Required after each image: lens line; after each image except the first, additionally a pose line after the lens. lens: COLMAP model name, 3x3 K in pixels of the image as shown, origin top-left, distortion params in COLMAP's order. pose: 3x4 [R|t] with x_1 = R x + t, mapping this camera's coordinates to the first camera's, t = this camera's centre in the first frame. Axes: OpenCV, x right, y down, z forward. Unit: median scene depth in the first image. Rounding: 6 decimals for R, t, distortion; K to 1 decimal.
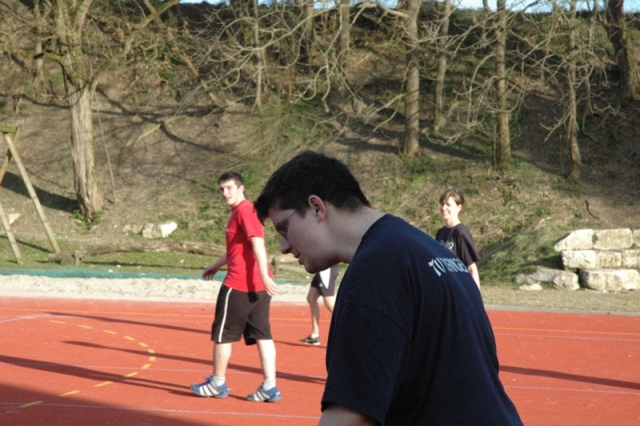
lens RADIAL K [[1839.9, 0, 320.0], [0, 1839.9, 213.0], [0, 0, 1]] dist [0.378764, 0.662474]
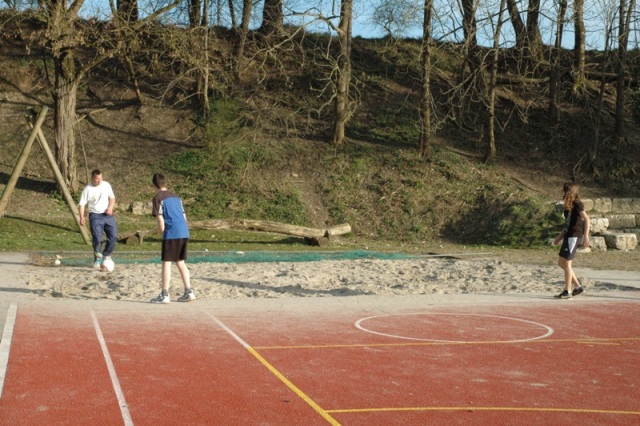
lens RADIAL K [[1027.4, 0, 320.3], [0, 1027.4, 225.7], [0, 0, 1]] dist [0.098023, 0.012811]
pose [[0.887782, -0.036762, 0.458793, -0.343884], [0.013377, 0.998445, 0.054118, -0.015145], [-0.460069, -0.041908, 0.886894, 0.458440]]
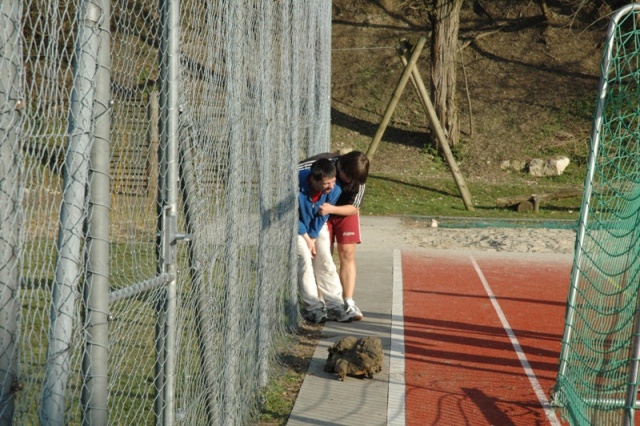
lens RADIAL K [[1883.7, 0, 320.0], [0, 1883.7, 213.0], [0, 0, 1]] dist [0.376622, 1.007342]
pose [[0.984590, -0.019050, 0.173836, -0.412554], [0.010832, 0.998784, 0.048102, -0.014940], [-0.174541, -0.045477, 0.983599, 0.190914]]
